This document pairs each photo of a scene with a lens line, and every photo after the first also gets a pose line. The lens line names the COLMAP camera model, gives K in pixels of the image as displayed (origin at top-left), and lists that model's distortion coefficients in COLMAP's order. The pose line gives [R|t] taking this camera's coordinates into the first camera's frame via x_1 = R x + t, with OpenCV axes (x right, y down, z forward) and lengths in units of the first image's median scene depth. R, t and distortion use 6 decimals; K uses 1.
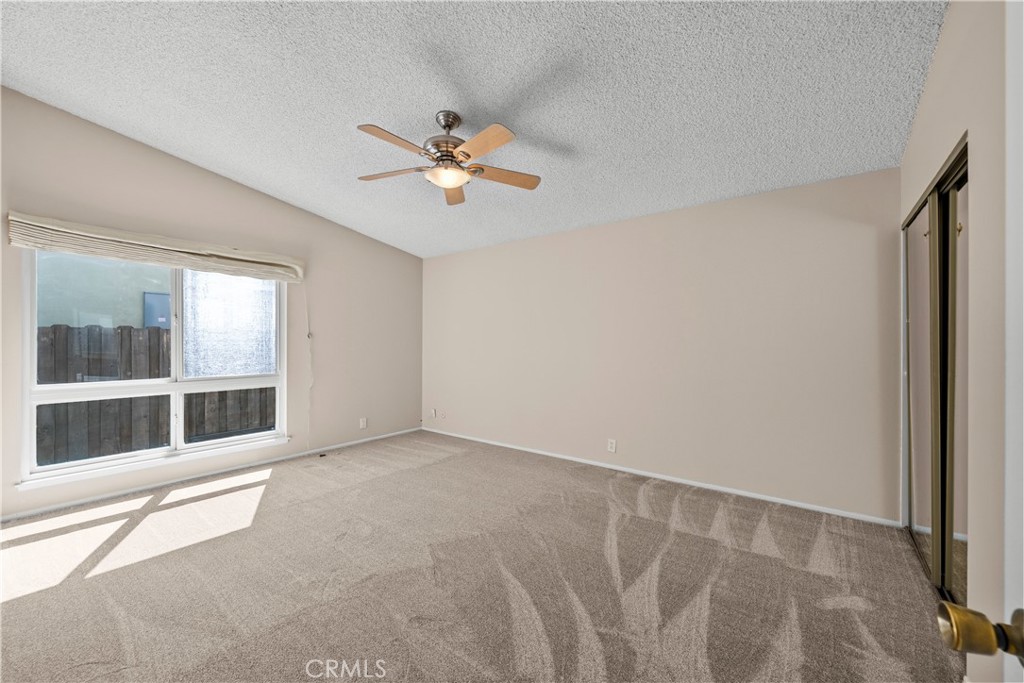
lens RADIAL K [[411.5, 0, 506.1], [0, 411.5, 344.0], [0, 0, 1]] dist [-0.002077, 0.000340]
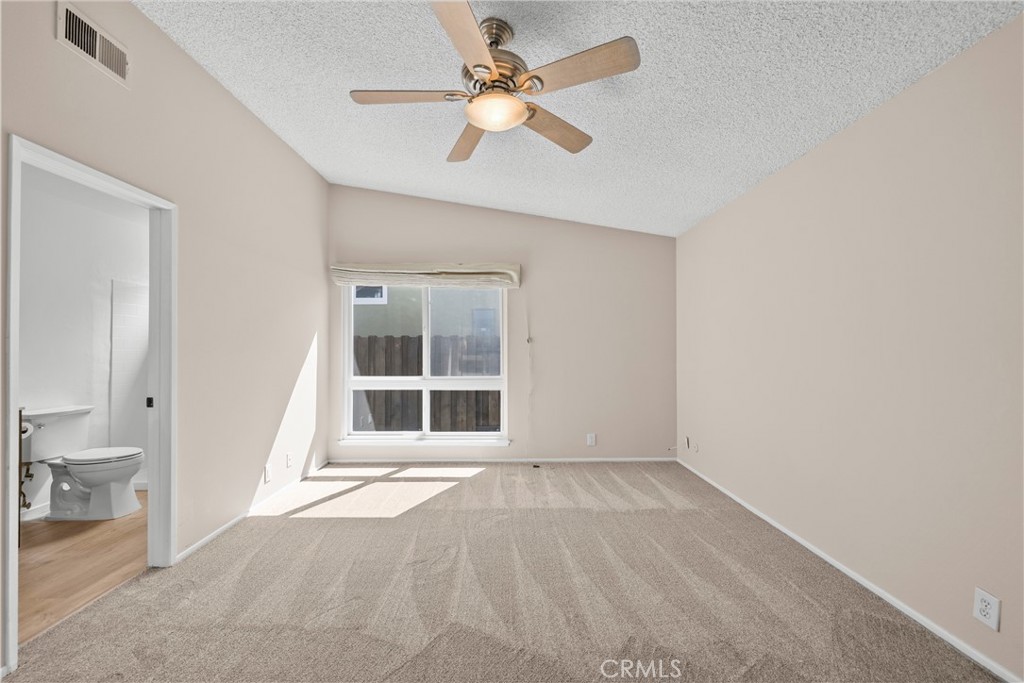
lens RADIAL K [[411.5, 0, 506.1], [0, 411.5, 344.0], [0, 0, 1]] dist [-0.002077, 0.000340]
pose [[0.611595, -0.008656, -0.791124, 0.316640], [-0.001328, 0.999928, -0.011967, -0.000323], [0.791170, 0.008370, 0.611539, 0.434009]]
